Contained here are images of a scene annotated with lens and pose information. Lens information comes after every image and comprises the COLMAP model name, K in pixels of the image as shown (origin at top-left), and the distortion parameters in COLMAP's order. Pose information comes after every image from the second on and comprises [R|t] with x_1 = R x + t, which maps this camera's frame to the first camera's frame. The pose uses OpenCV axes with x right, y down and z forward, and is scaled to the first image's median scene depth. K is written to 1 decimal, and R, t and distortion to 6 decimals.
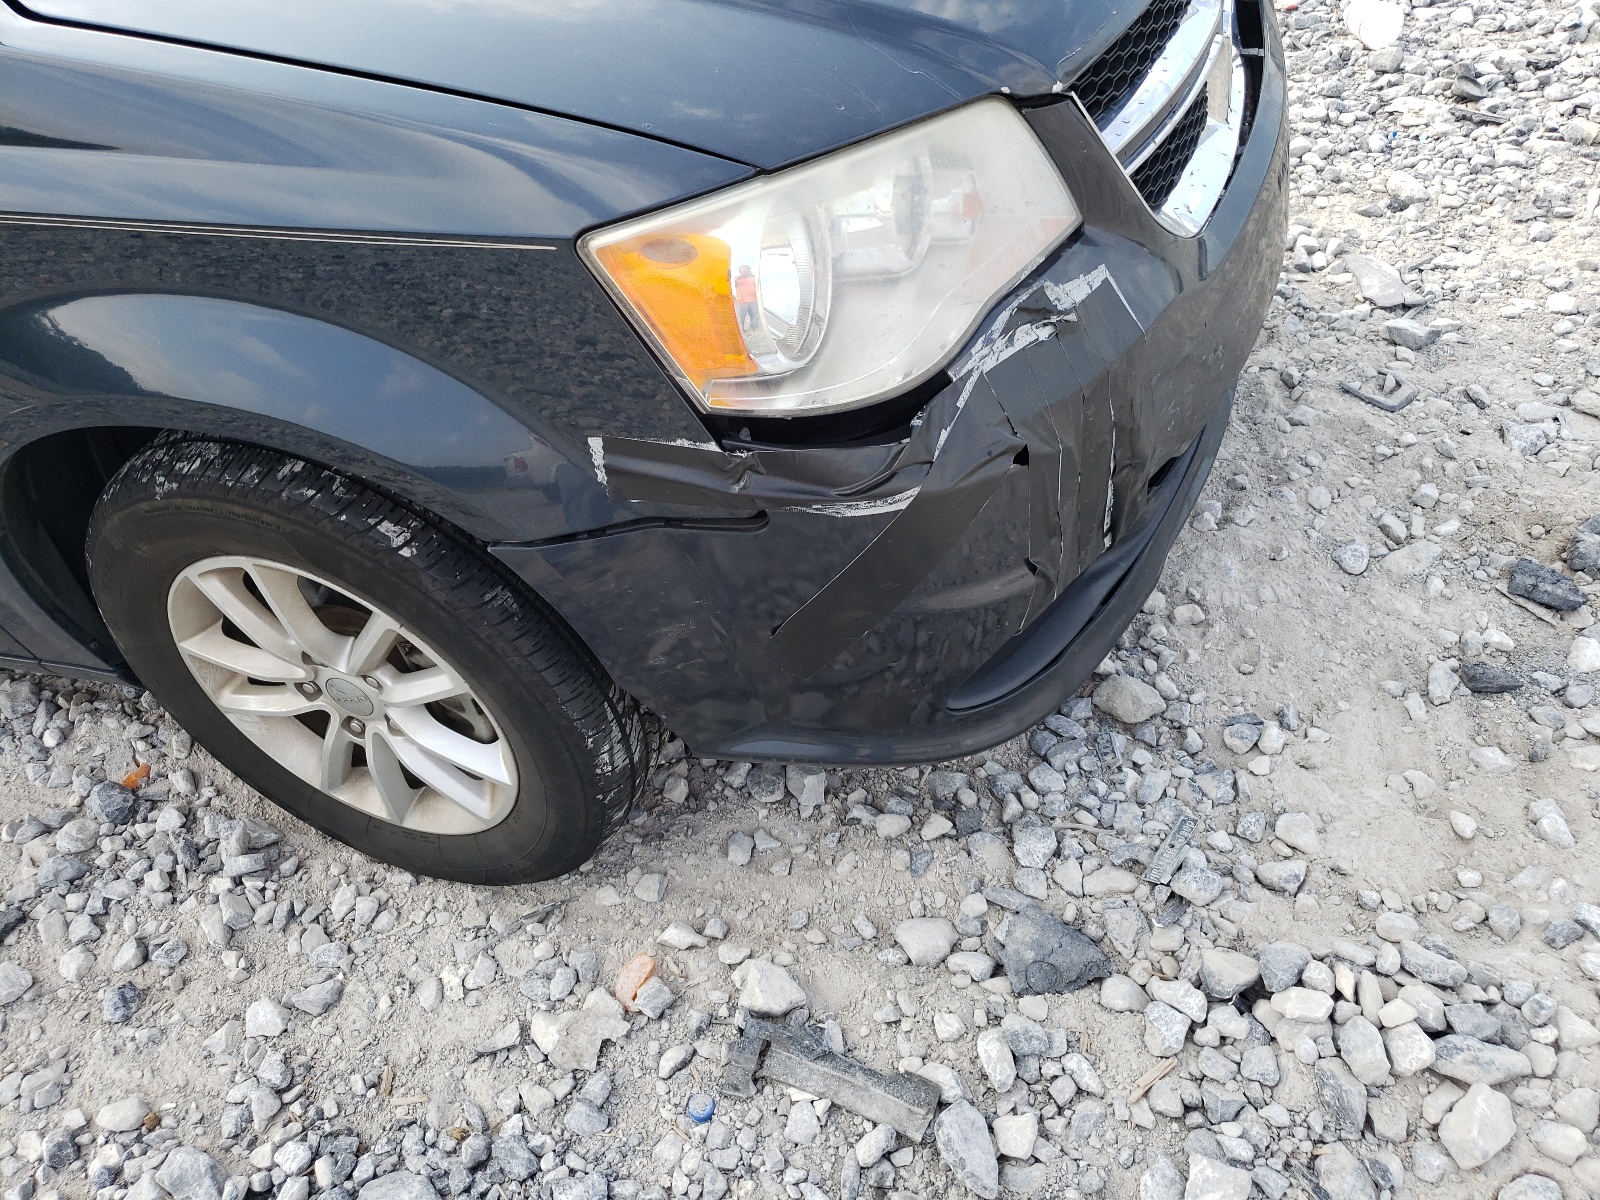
lens RADIAL K [[1227.8, 0, 802.1], [0, 1227.8, 586.8], [0, 0, 1]] dist [0.016431, 0.003068]
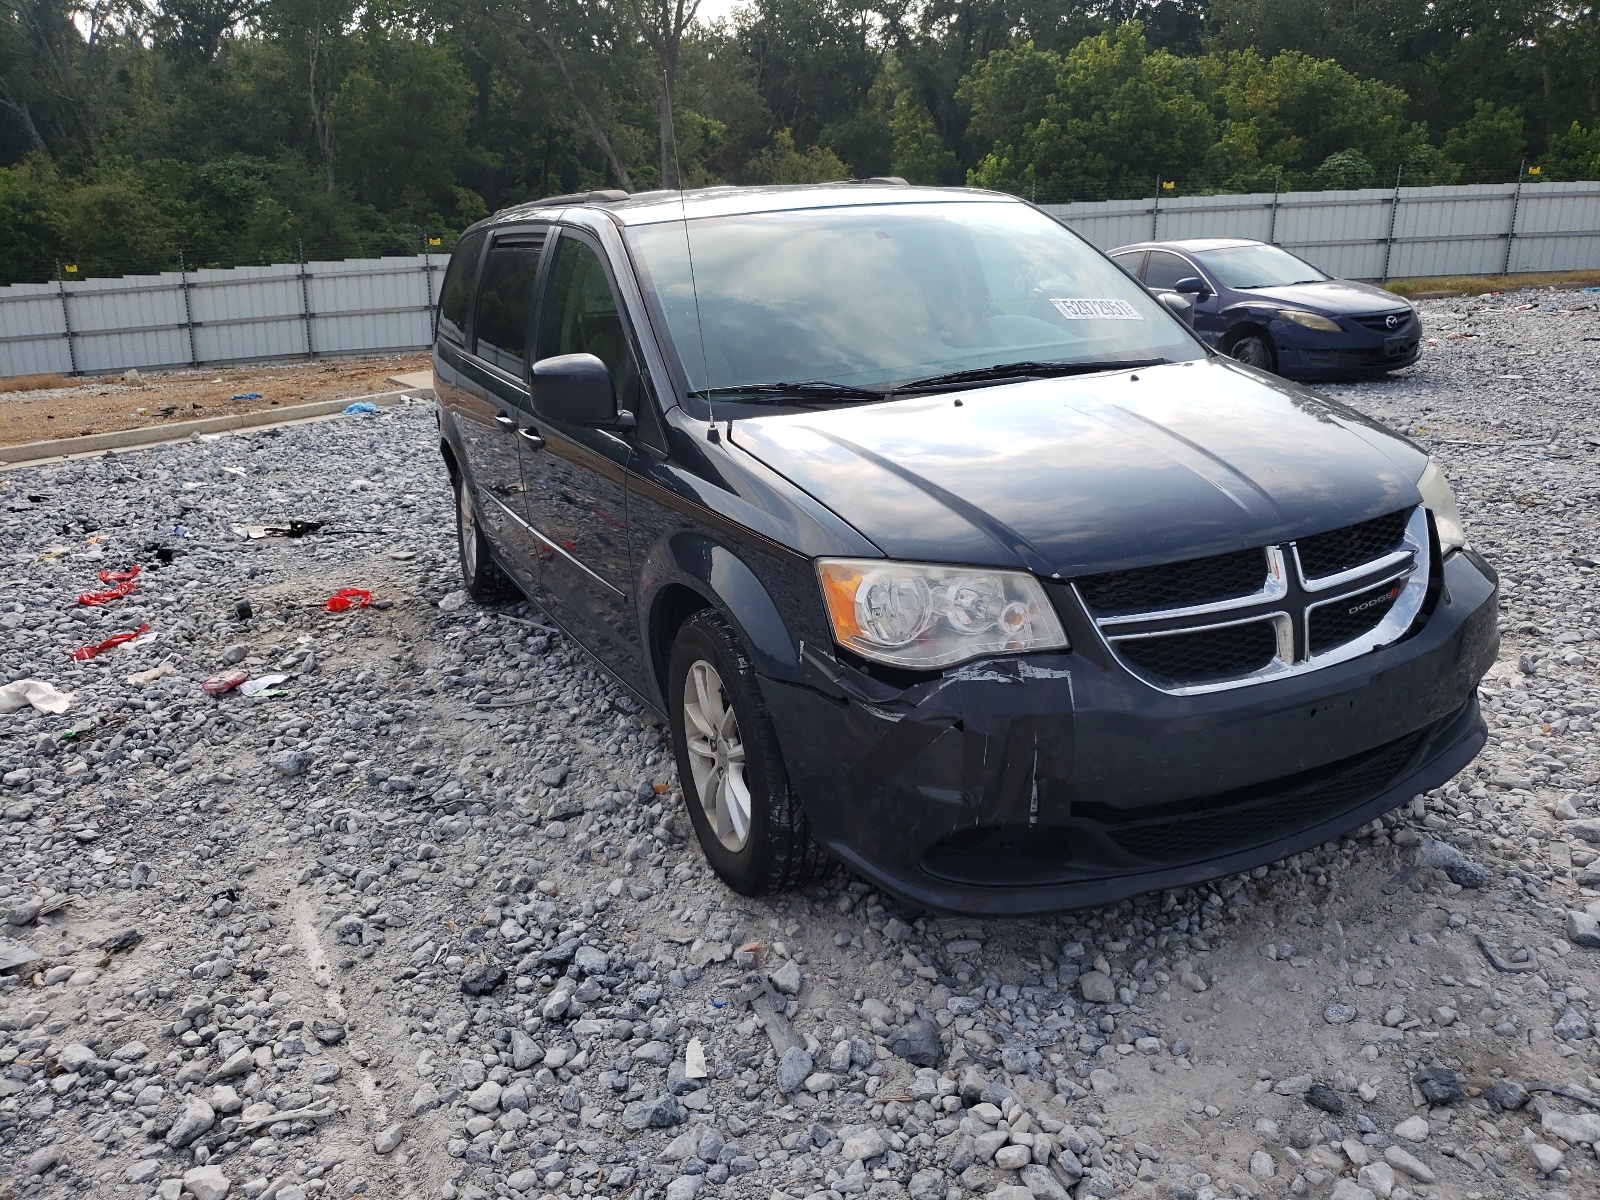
lens RADIAL K [[1227.8, 0, 796.4], [0, 1227.8, 602.3], [0, 0, 1]] dist [0.016431, 0.003068]
pose [[0.703439, 0.305525, -0.641739, 1.052831], [-0.513437, 0.842781, -0.161563, 0.161331], [0.491483, 0.443143, 0.749712, -0.632365]]
